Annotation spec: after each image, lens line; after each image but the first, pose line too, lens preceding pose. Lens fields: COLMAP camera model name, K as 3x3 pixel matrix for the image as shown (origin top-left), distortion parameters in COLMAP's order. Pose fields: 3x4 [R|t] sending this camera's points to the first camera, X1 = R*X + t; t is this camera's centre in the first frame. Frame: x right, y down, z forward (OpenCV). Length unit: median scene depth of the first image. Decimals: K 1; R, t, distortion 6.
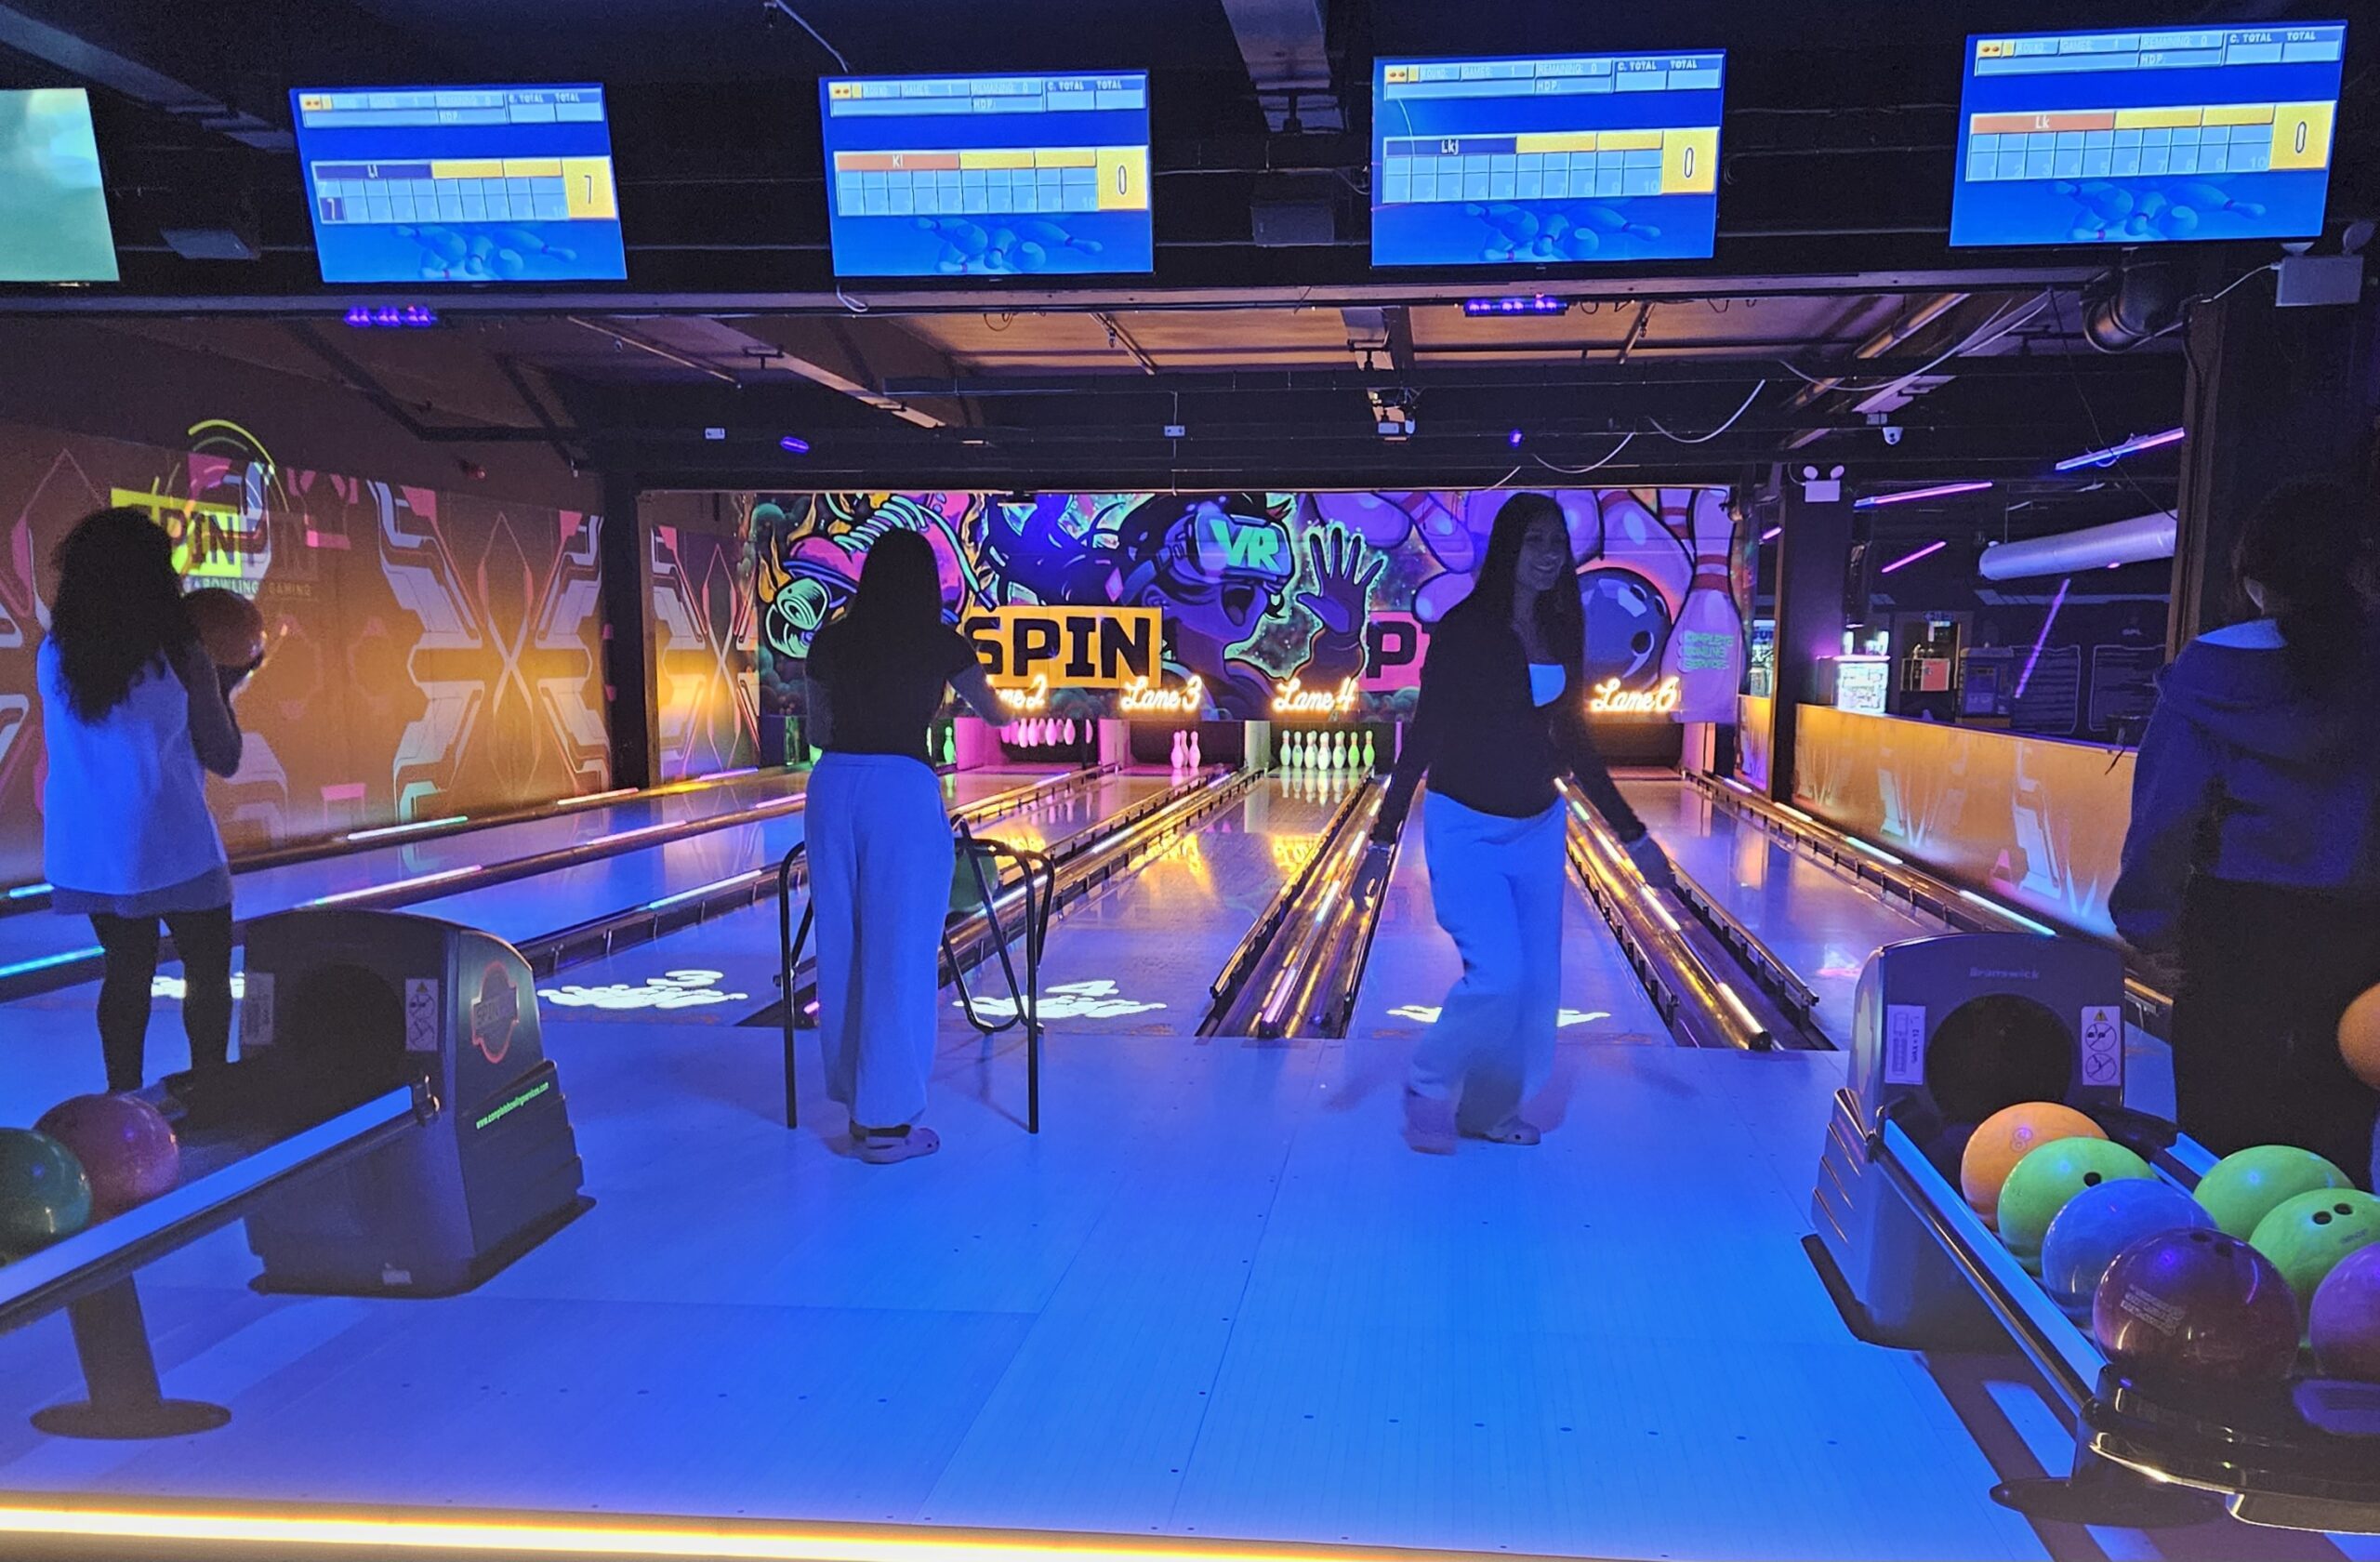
lens RADIAL K [[2174.5, 0, 1192.6], [0, 2174.5, 1054.2], [0, 0, 1]] dist [0.094615, -0.099043]
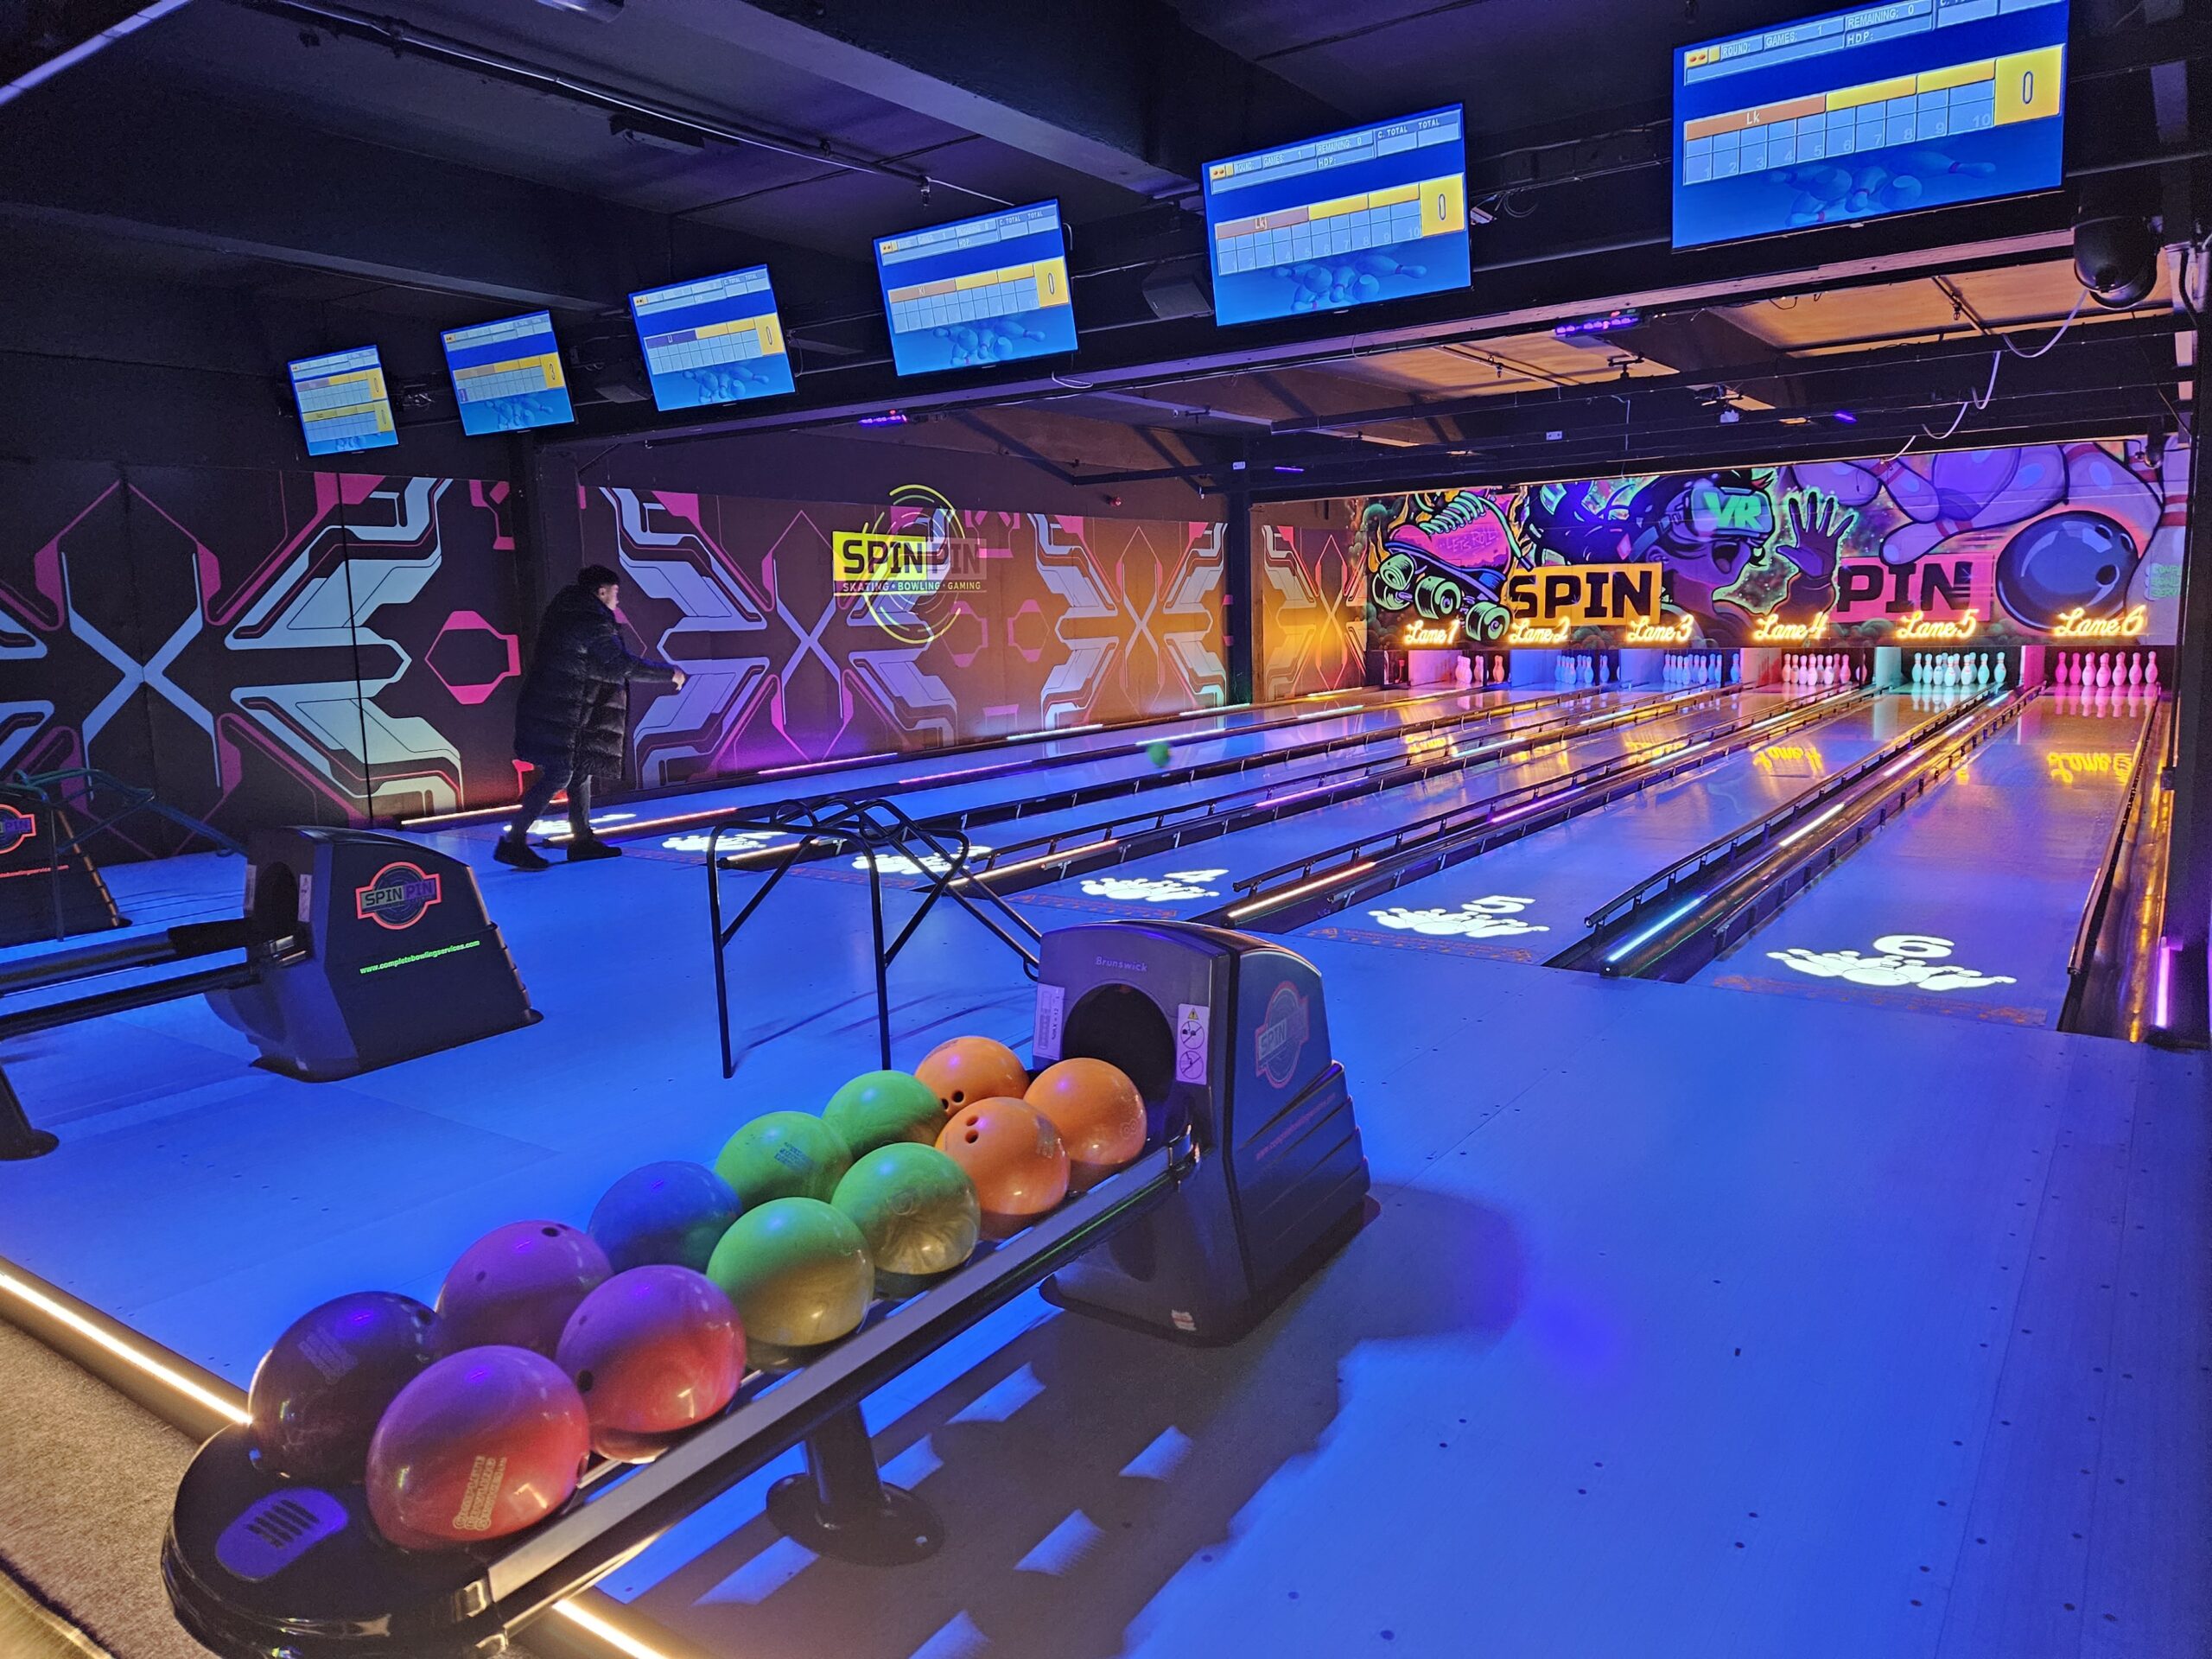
lens RADIAL K [[1482.7, 0, 1106.0], [0, 1482.7, 829.5], [0, 0, 1]] dist [0.084074, -0.073094]
pose [[0.876037, 0.045946, -0.480051, 0.133724], [-0.058569, 0.998219, -0.011341, -0.017708], [0.478675, 0.038052, 0.877167, 0.069942]]
